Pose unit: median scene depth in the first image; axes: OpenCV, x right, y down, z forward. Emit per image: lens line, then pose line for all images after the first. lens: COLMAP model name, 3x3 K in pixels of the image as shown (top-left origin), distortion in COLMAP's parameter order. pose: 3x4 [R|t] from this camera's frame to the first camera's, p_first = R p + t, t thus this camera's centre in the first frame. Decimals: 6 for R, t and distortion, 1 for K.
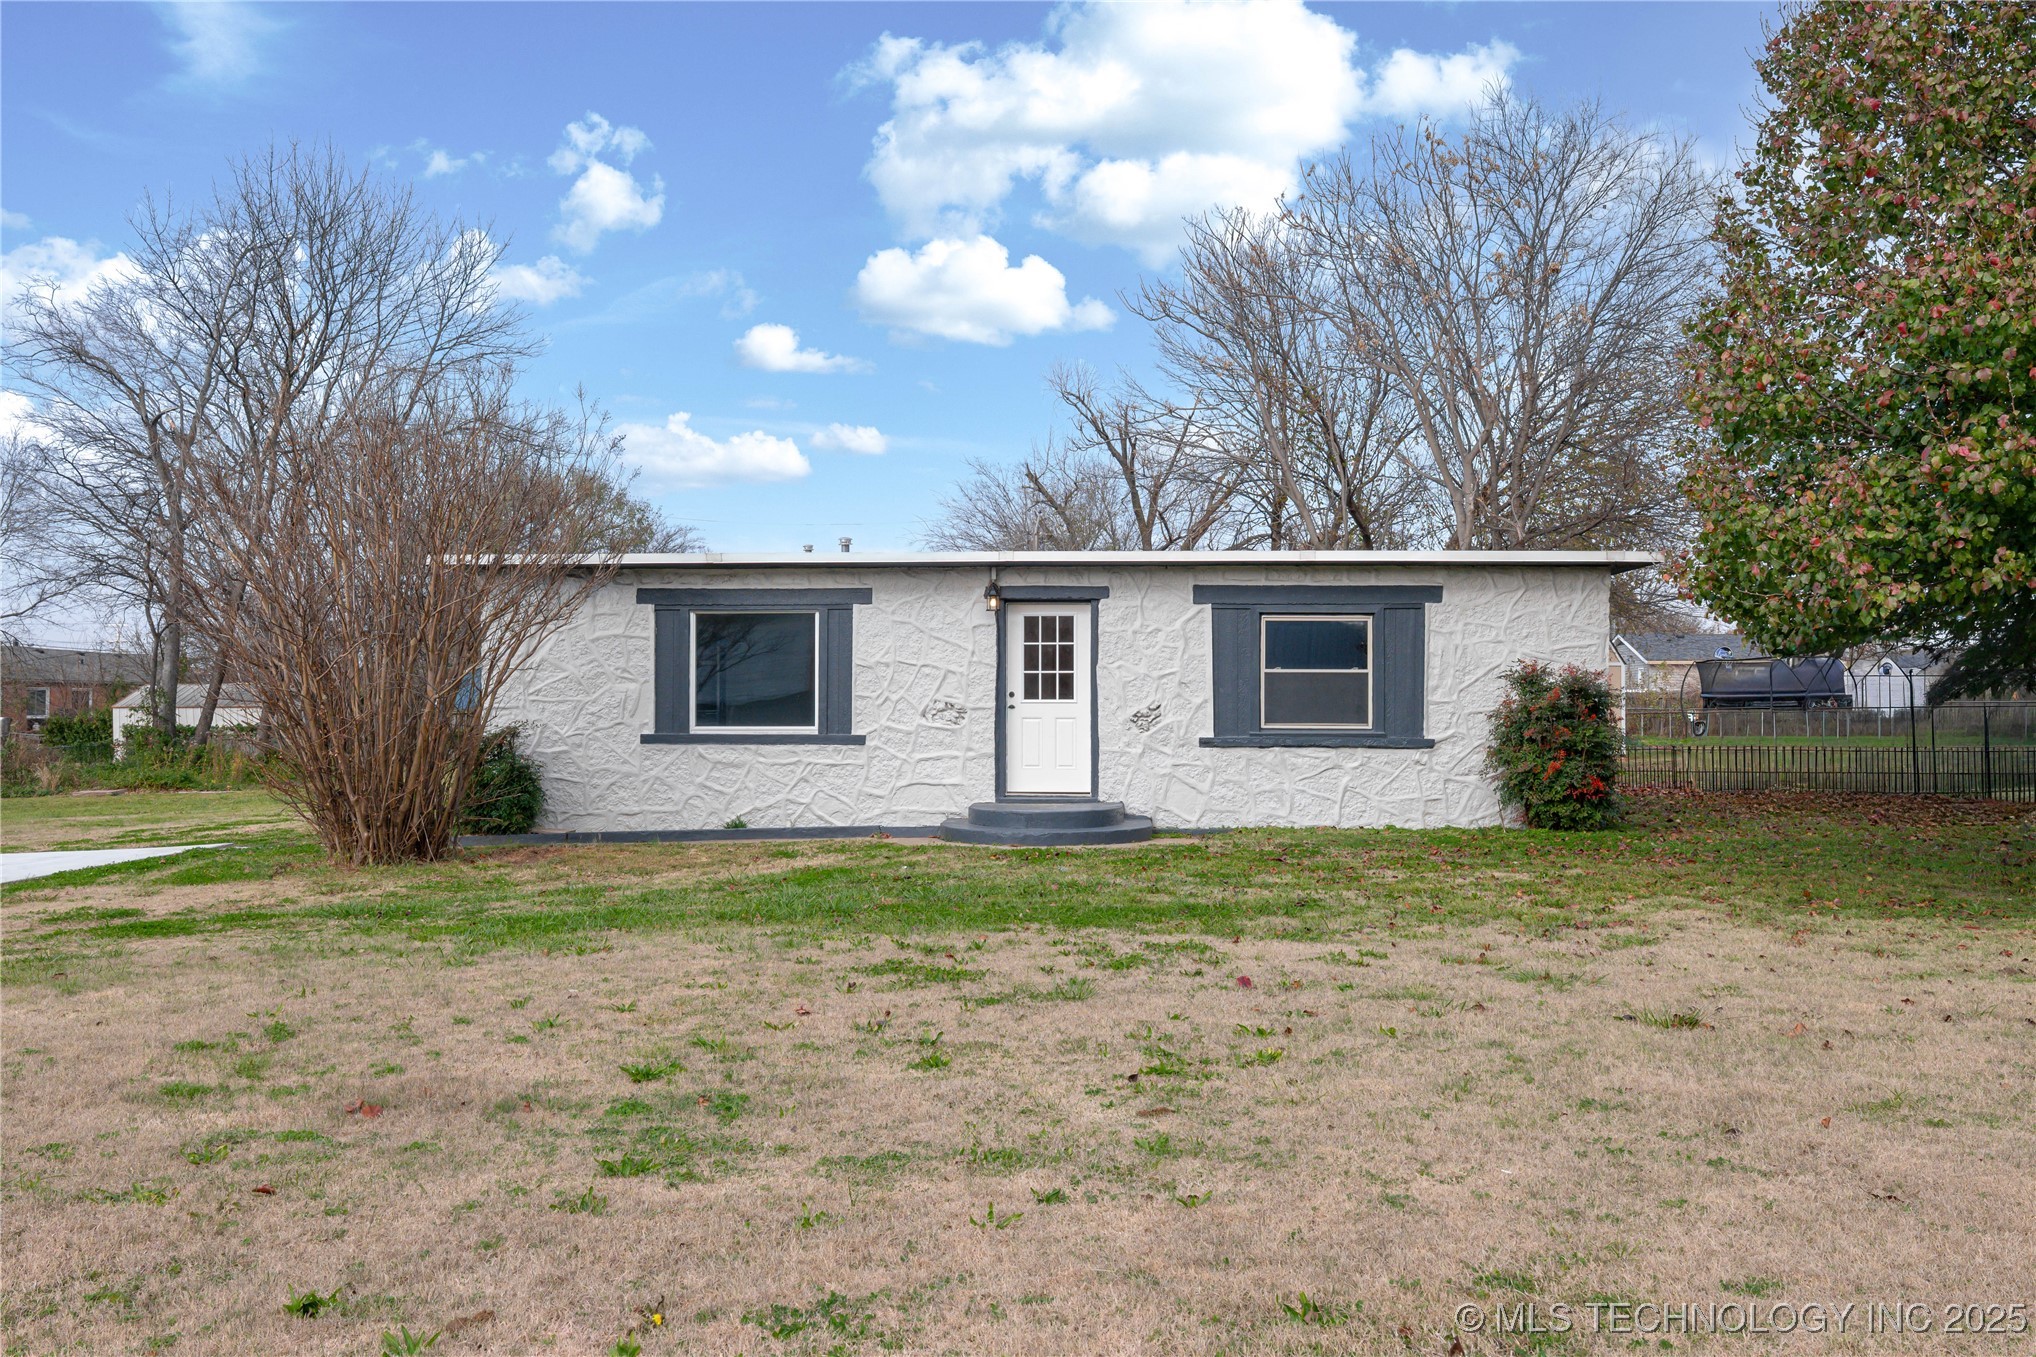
lens RADIAL K [[1562.7, 0, 1016.0], [0, 1562.7, 686.1], [0, 0, 1]] dist [0.013884, -0.000393]
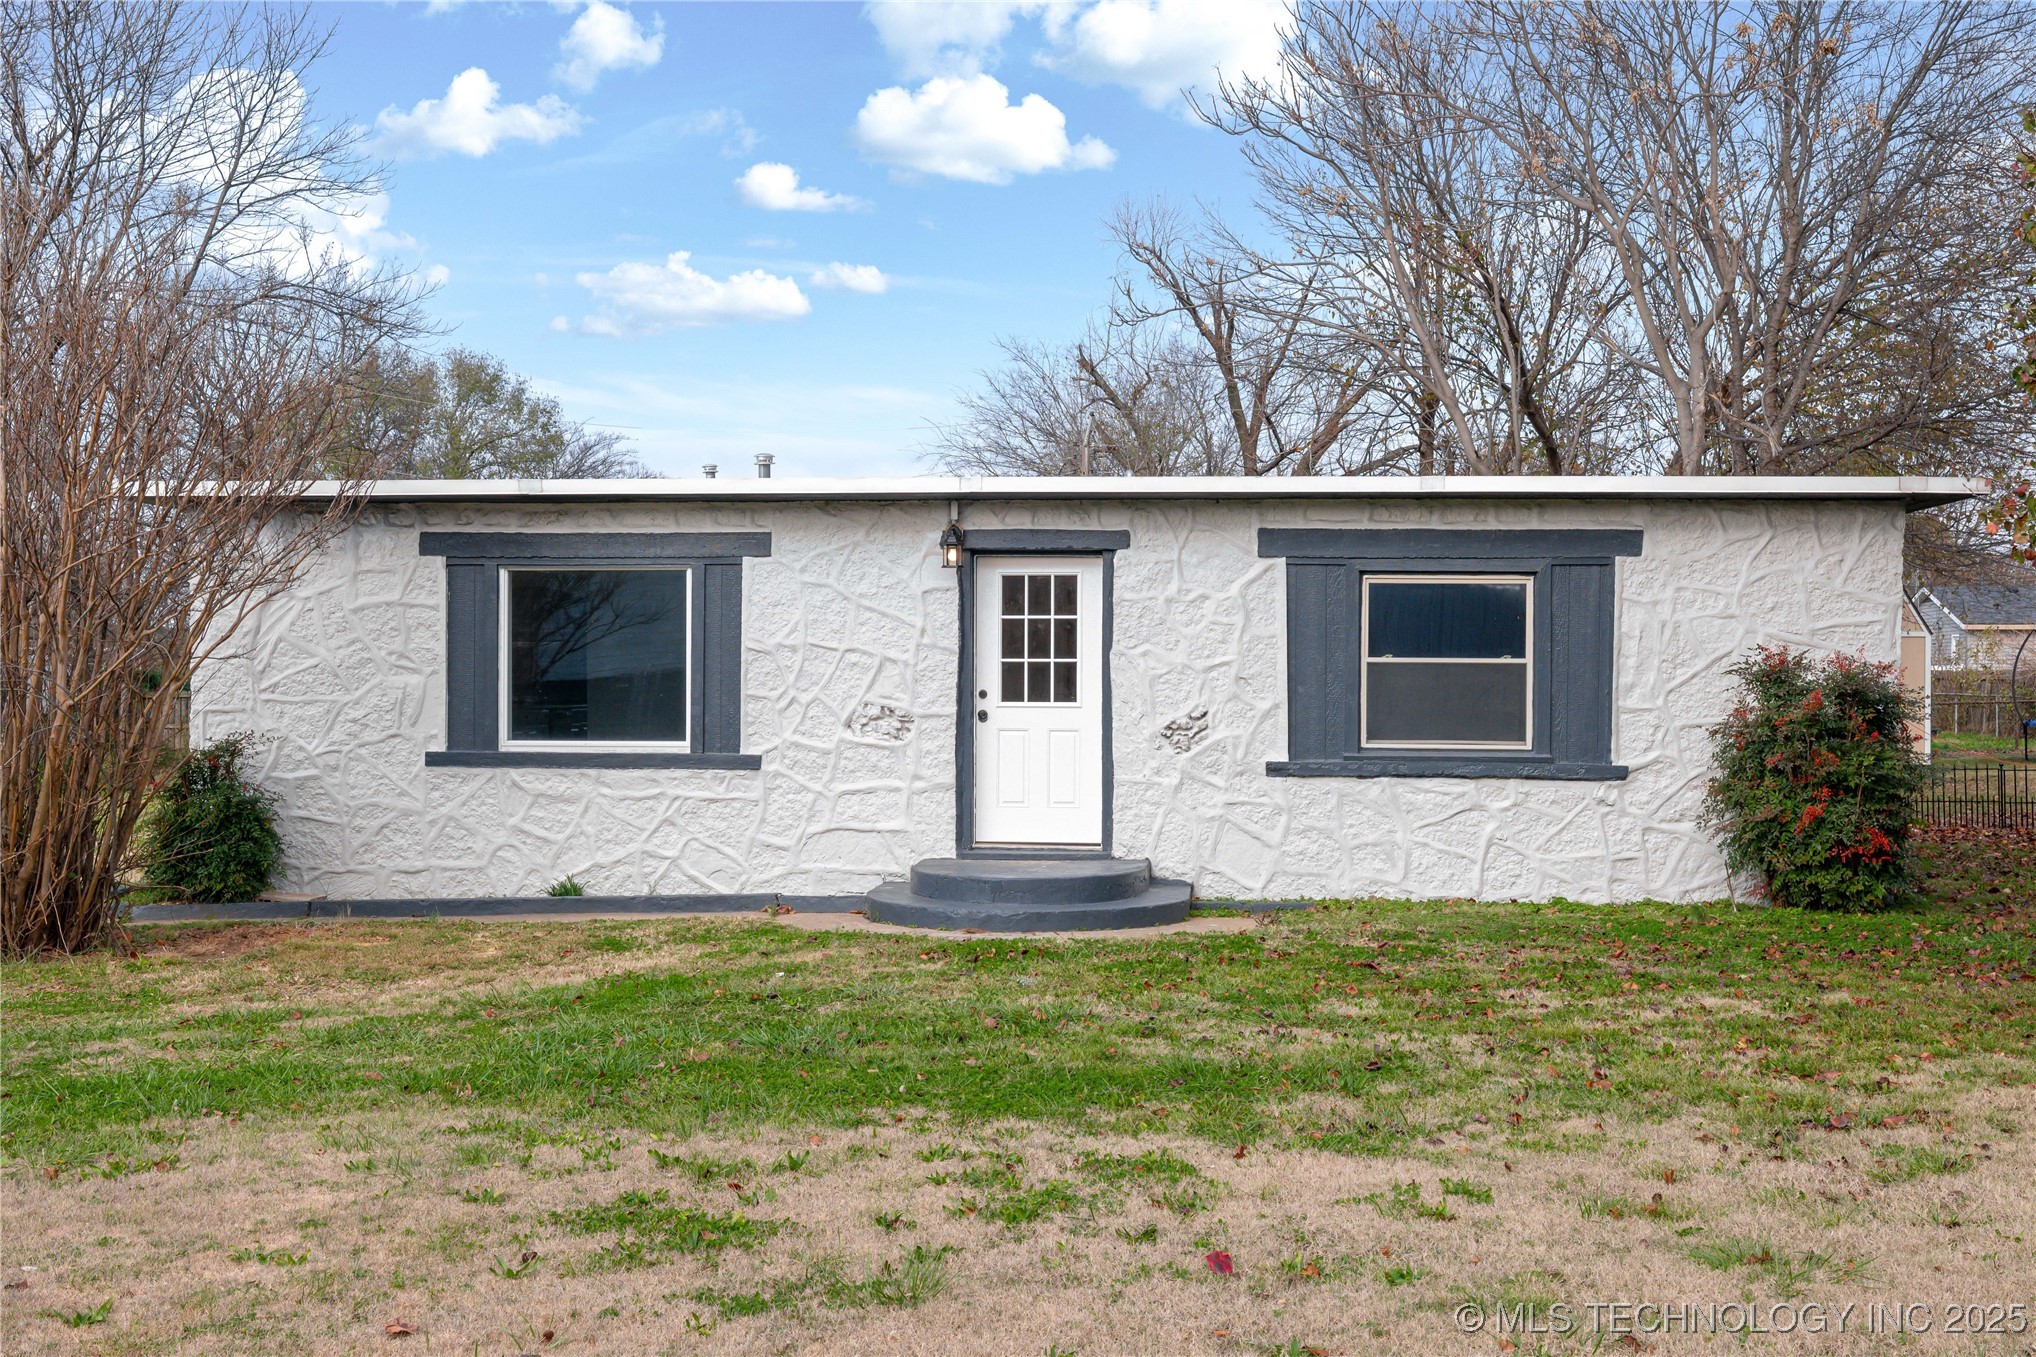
lens RADIAL K [[2134.8, 0, 1025.3], [0, 2134.8, 694.2], [0, 0, 1]] dist [0.020001, 0.000000]
pose [[0.999542, 0.003395, -0.030074, 0.042480], [-0.002797, 0.999798, 0.019891, -0.012709], [0.030135, -0.019798, 0.999350, 0.101359]]
